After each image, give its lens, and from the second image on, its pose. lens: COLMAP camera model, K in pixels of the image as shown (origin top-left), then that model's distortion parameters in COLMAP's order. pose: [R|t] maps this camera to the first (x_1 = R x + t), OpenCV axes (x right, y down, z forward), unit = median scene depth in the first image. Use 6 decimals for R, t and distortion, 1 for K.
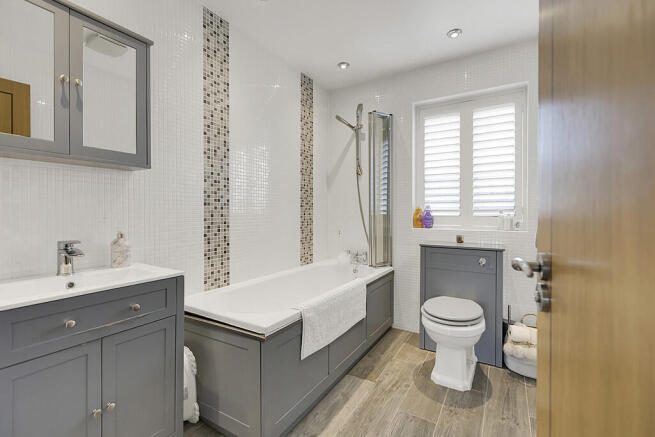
lens RADIAL K [[298.3, 0, 327.3], [0, 298.3, 217.2], [0, 0, 1]] dist [-0.003170, -0.000212]
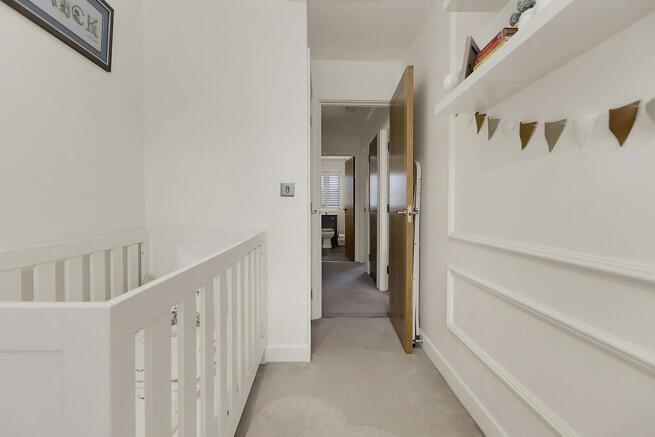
lens RADIAL K [[298.3, 0, 327.4], [0, 298.3, 213.0], [0, 0, 1]] dist [-0.003170, -0.000212]
pose [[0.842206, -0.008757, 0.539084, -1.659511], [0.004888, 0.999951, 0.008607, 0.045474], [-0.539133, -0.004613, 0.842208, -2.279176]]
